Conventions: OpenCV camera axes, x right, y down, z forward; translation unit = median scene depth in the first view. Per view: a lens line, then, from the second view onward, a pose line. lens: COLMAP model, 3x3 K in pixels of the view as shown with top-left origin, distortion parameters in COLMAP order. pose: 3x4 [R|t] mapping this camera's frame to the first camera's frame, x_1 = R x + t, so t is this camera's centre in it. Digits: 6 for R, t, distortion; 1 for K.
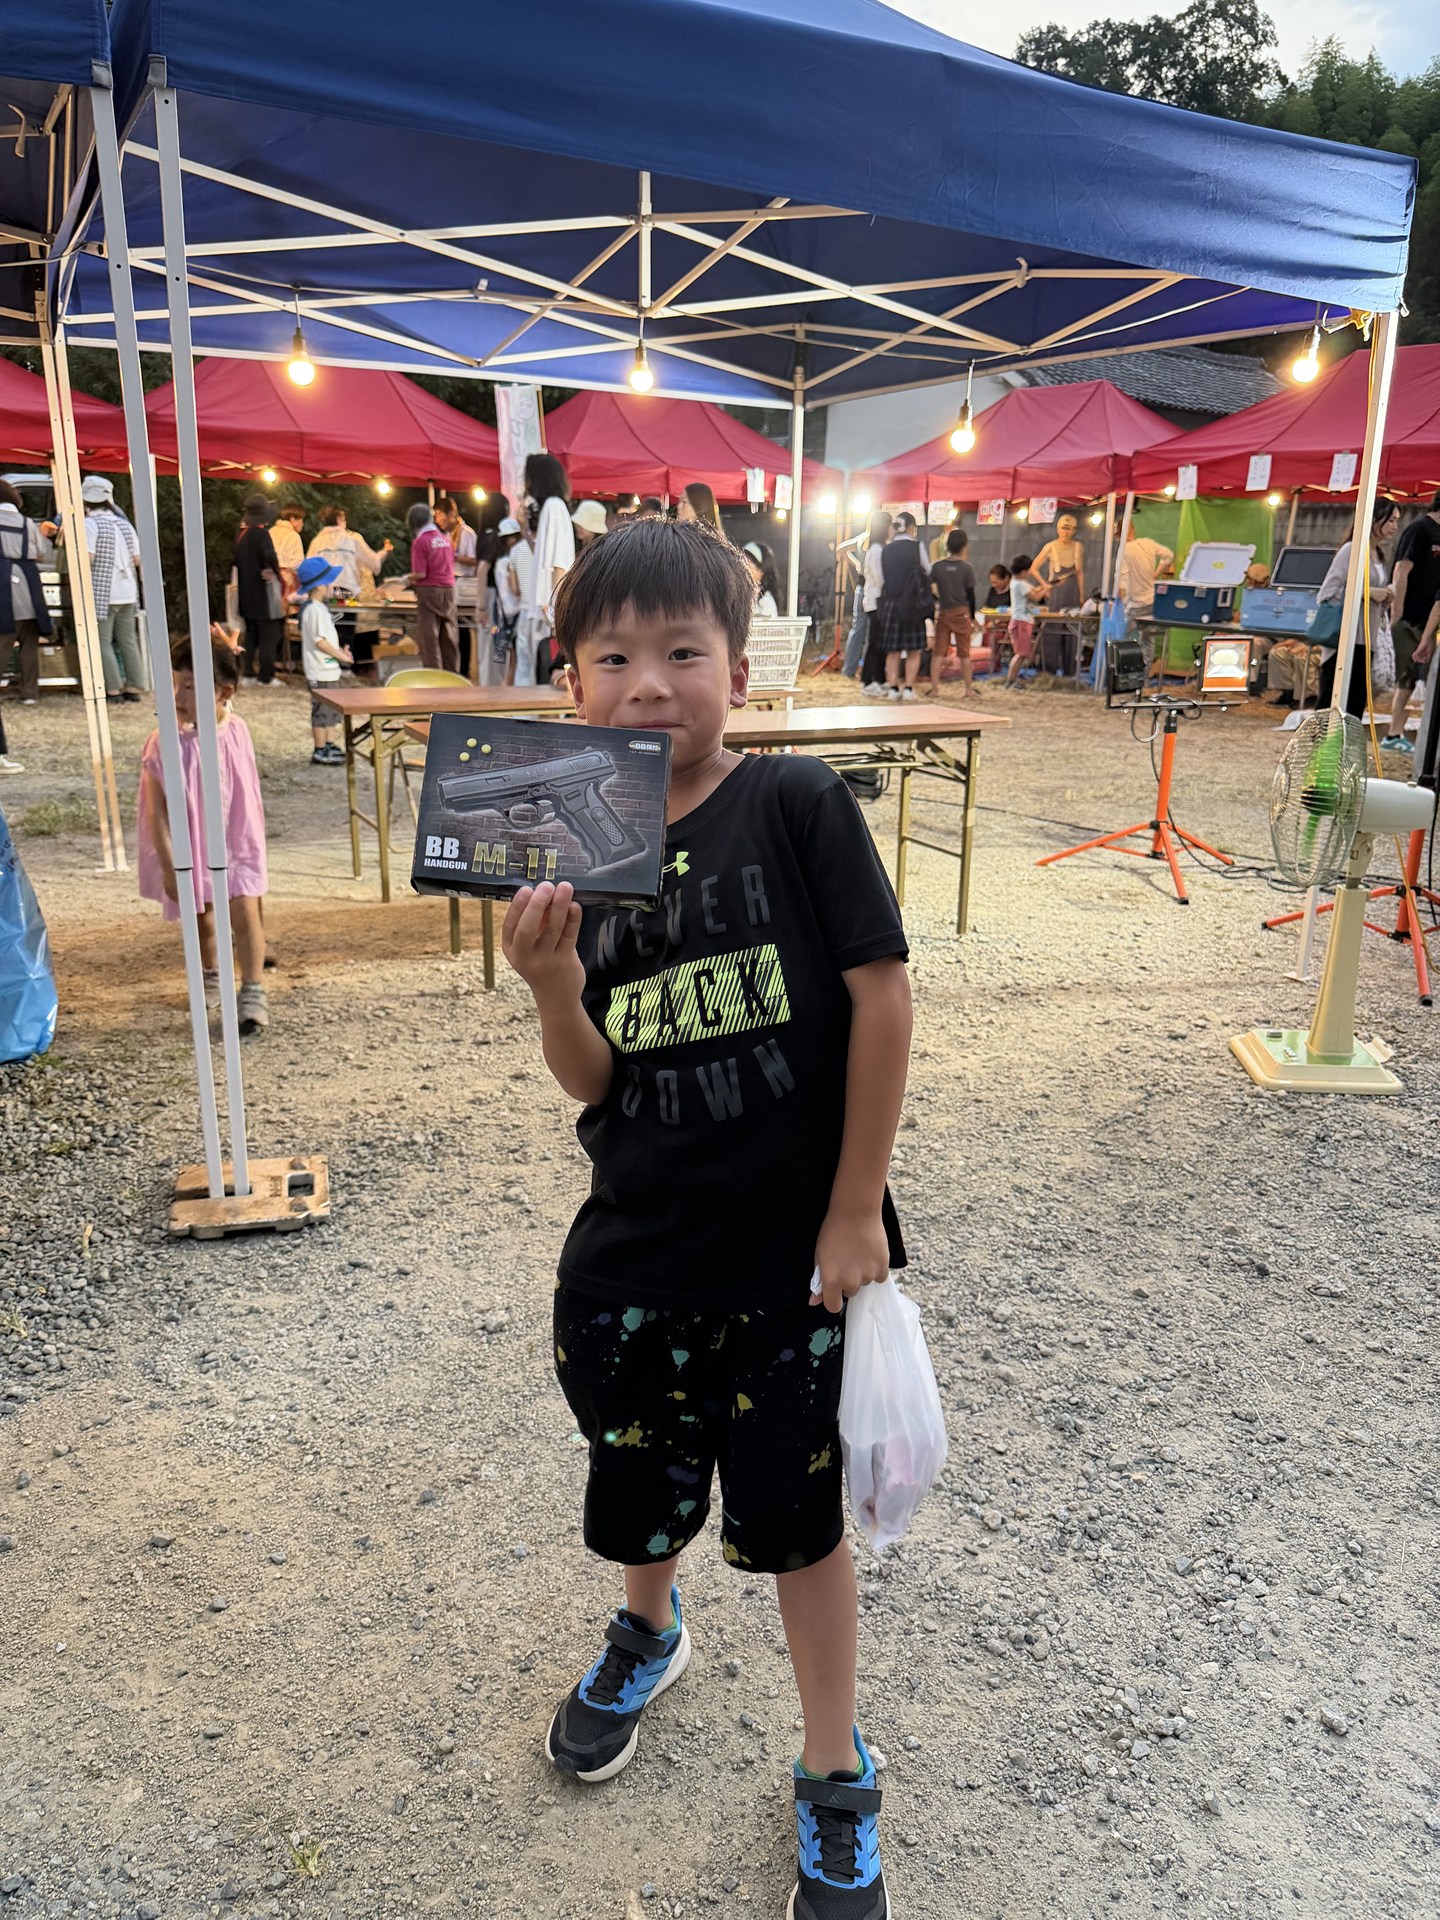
lens RADIAL K [[1346.4, 0, 722.2], [0, 1346.4, 955.9], [0, 0, 1]] dist [0.019117, -0.027412]
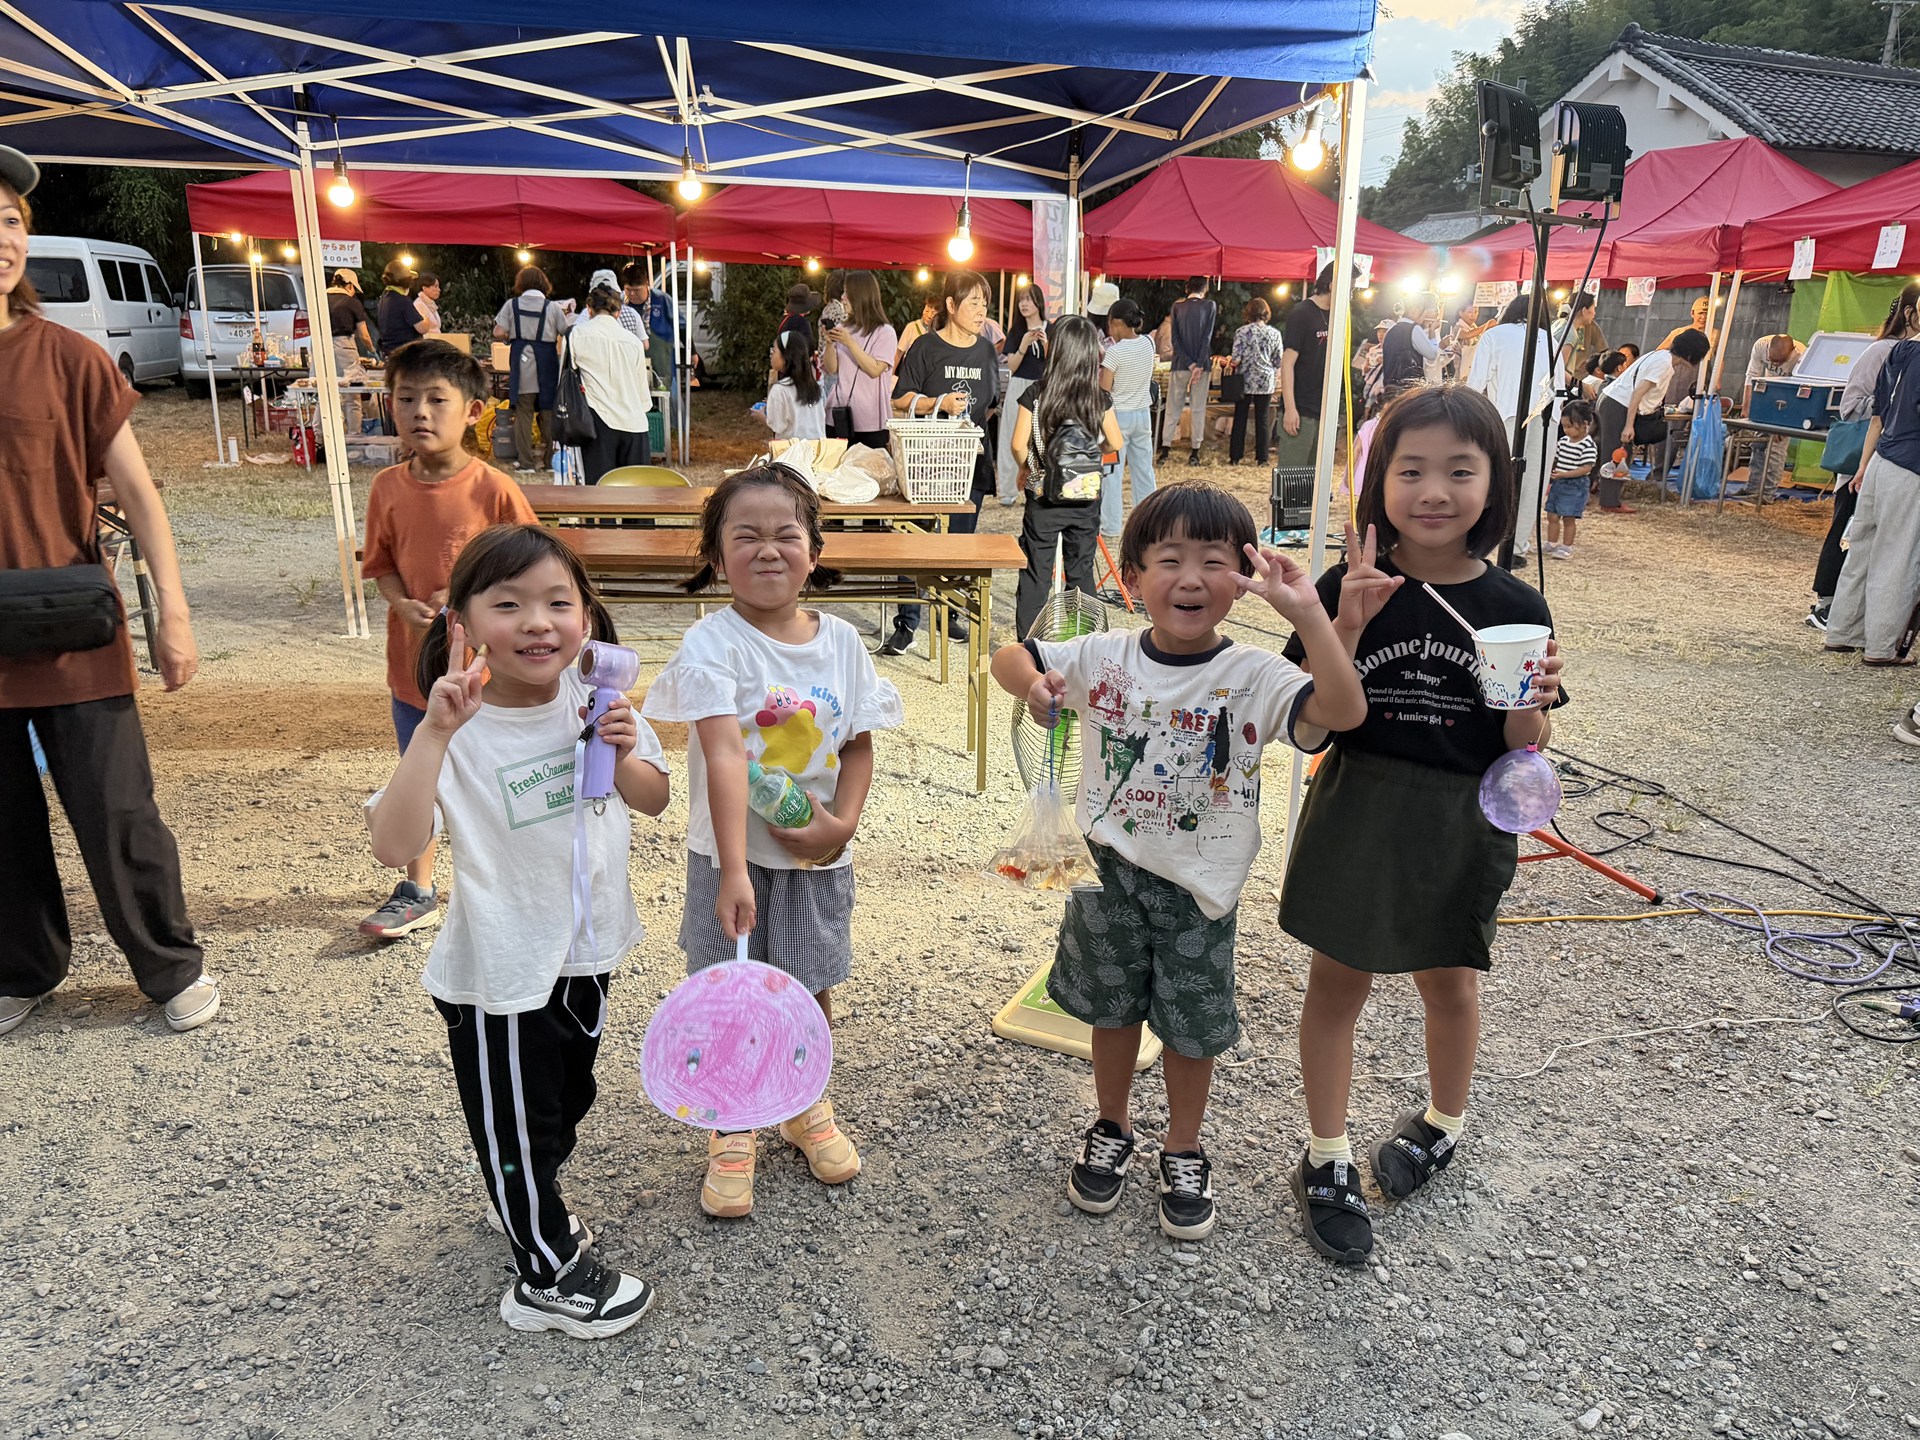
lens RADIAL K [[1346.4, 0, 957.5], [0, 1346.4, 718.9], [0, 0, 1]] dist [0.019117, -0.027412]
pose [[0.933859, 0.103740, -0.342266, 0.176933], [-0.105622, 0.994319, 0.013191, -0.028091], [0.341690, 0.023833, 0.939510, 0.056331]]
